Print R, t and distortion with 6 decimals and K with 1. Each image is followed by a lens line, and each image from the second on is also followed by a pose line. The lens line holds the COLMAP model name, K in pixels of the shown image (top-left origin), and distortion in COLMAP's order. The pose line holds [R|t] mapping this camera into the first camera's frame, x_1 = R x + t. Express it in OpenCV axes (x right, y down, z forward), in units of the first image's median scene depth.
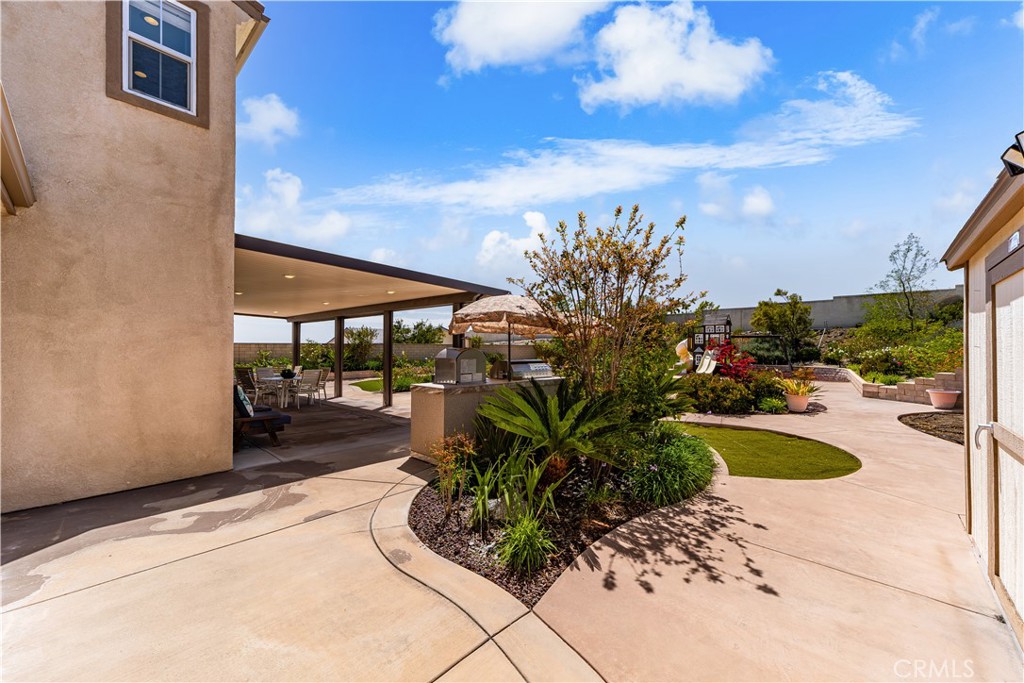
lens RADIAL K [[396.6, 0, 510.2], [0, 396.6, 347.7], [0, 0, 1]] dist [0.000346, 0.000001]
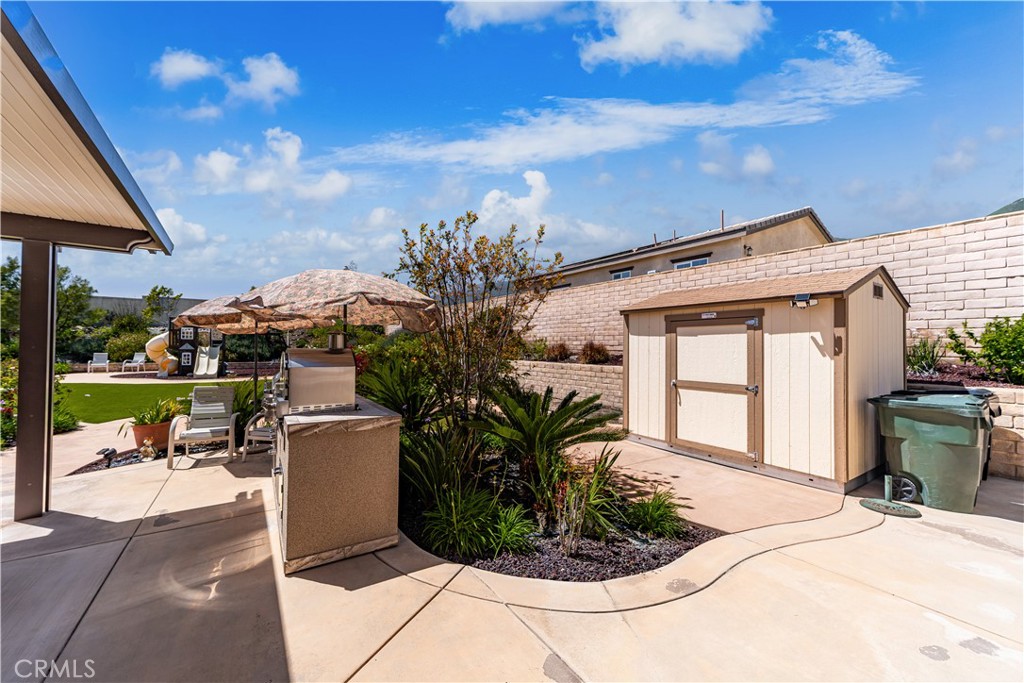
lens RADIAL K [[396.6, 0, 510.2], [0, 396.6, 347.7], [0, 0, 1]] dist [0.000346, 0.000001]
pose [[0.222787, 0.001733, 0.974866, -0.174927], [-0.012709, 0.999919, 0.001126, -0.001687], [-0.974784, -0.012640, 0.222791, 0.166409]]
